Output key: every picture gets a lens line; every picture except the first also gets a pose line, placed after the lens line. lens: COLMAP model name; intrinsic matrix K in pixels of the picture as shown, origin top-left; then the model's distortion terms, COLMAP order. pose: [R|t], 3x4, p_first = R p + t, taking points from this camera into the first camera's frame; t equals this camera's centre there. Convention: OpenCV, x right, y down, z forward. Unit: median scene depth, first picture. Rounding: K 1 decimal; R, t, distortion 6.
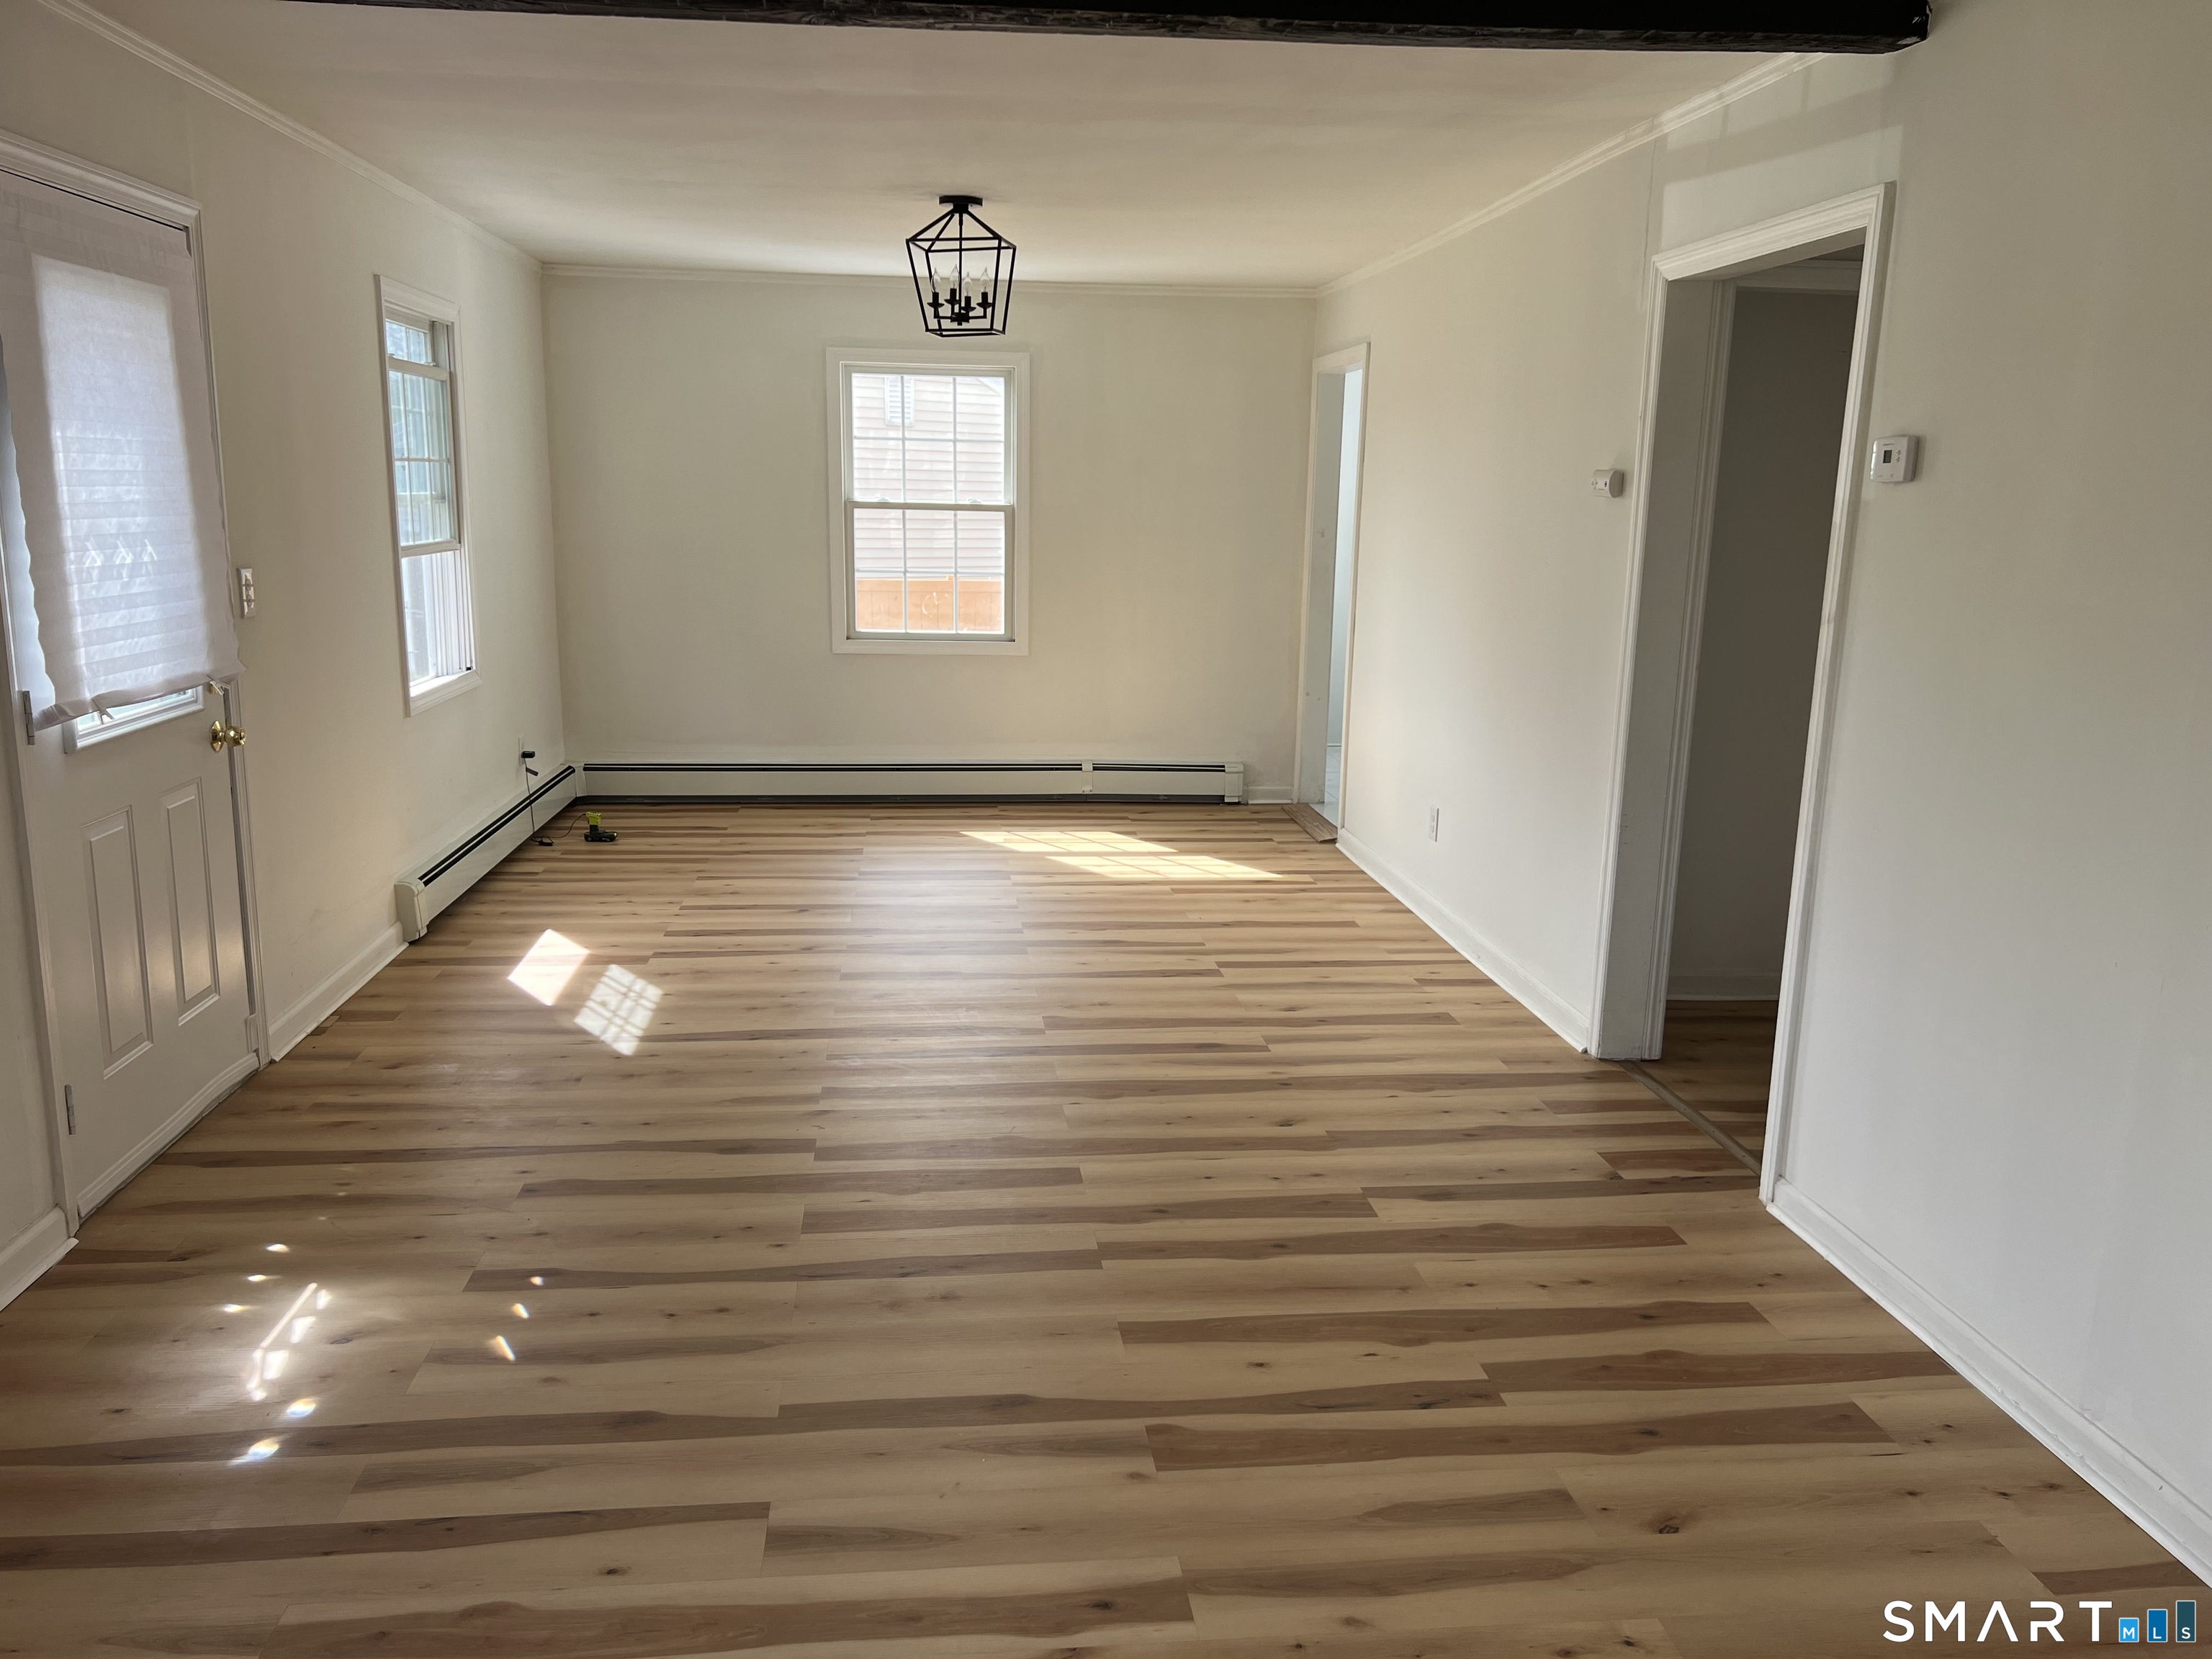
lens RADIAL K [[1667.5, 0, 1084.0], [0, 1667.5, 841.7], [0, 0, 1]] dist [0.041901, -0.042083]
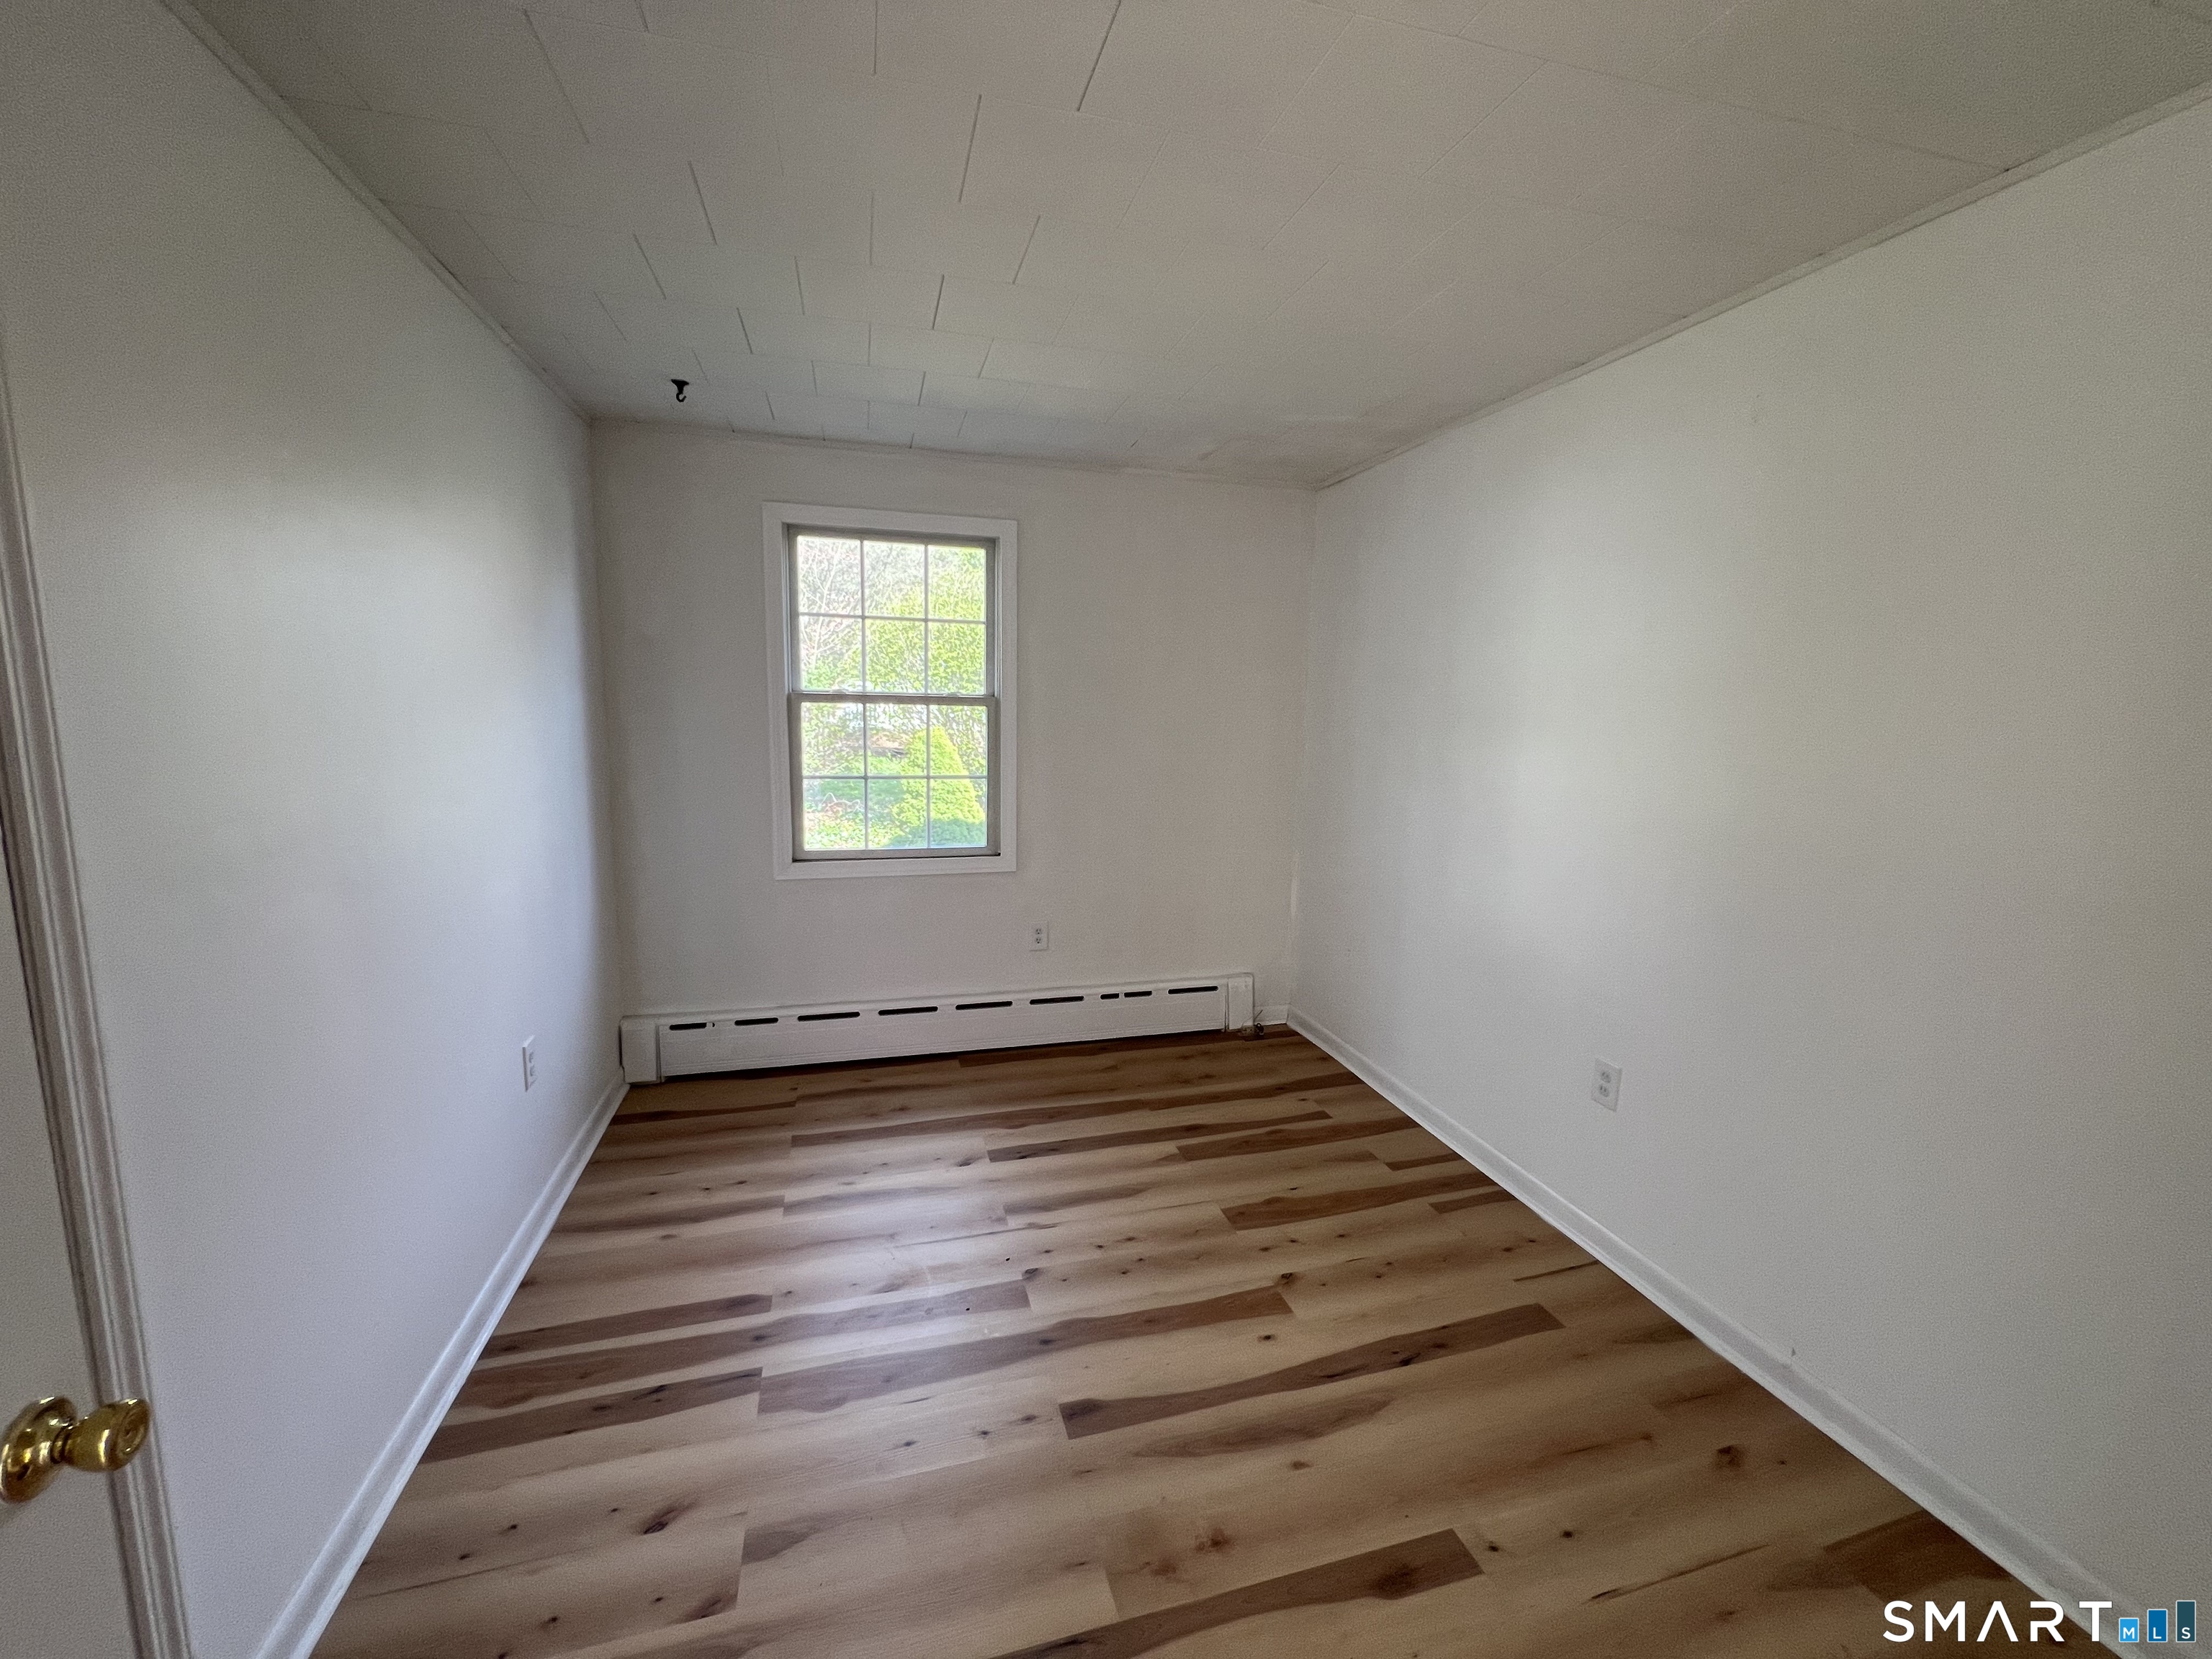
lens RADIAL K [[884.5, 0, 1107.4], [0, 884.5, 838.7], [0, 0, 1]] dist [-0.008467, 0.000756]
pose [[0.981065, -0.028605, 0.191557, -0.075830], [0.037065, 0.998483, -0.040724, -0.110440], [-0.190101, 0.047053, 0.980636, 0.558323]]
